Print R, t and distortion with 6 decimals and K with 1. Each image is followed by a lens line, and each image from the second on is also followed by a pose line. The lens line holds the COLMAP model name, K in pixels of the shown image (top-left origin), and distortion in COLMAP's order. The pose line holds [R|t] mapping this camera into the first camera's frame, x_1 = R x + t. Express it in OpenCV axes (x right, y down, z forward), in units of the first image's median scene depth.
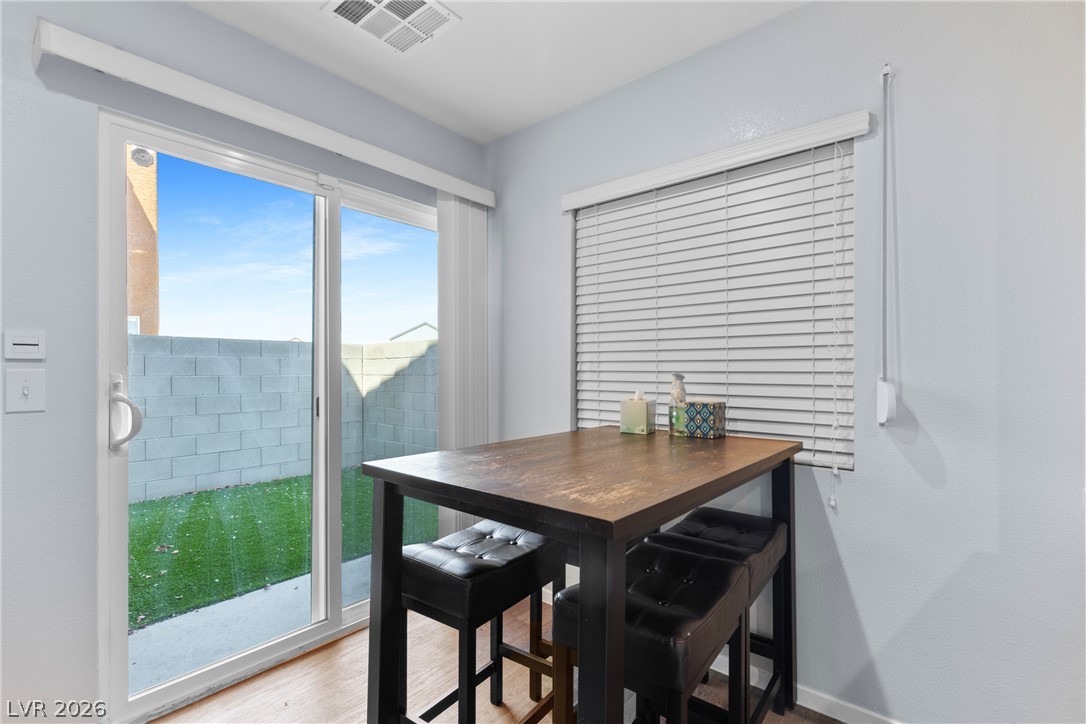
lens RADIAL K [[488.3, 0, 541.7], [0, 488.3, 369.1], [0, 0, 1]] dist [0.013057, -0.000587]
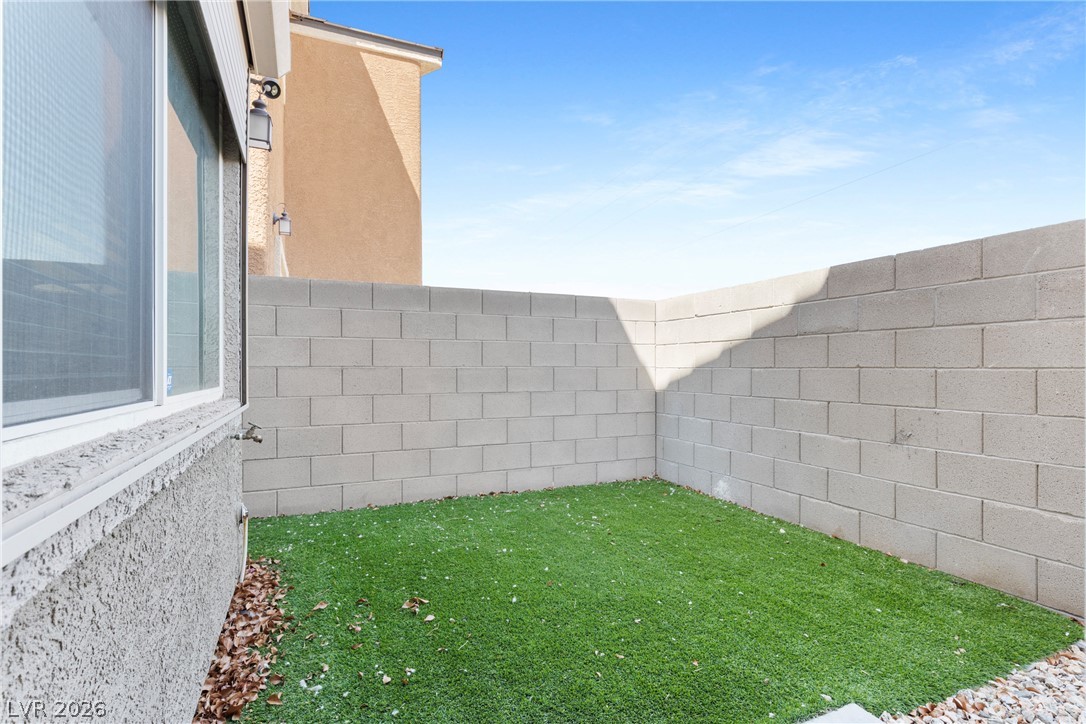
lens RADIAL K [[546.2, 0, 544.9], [0, 546.2, 365.0], [0, 0, 1]] dist [0.004835, 0.000154]
pose [[0.901218, 0.000982, -0.433364, -0.222845], [0.000505, 0.999994, 0.003315, 0.047693], [0.433365, -0.003207, 0.901213, 0.311085]]
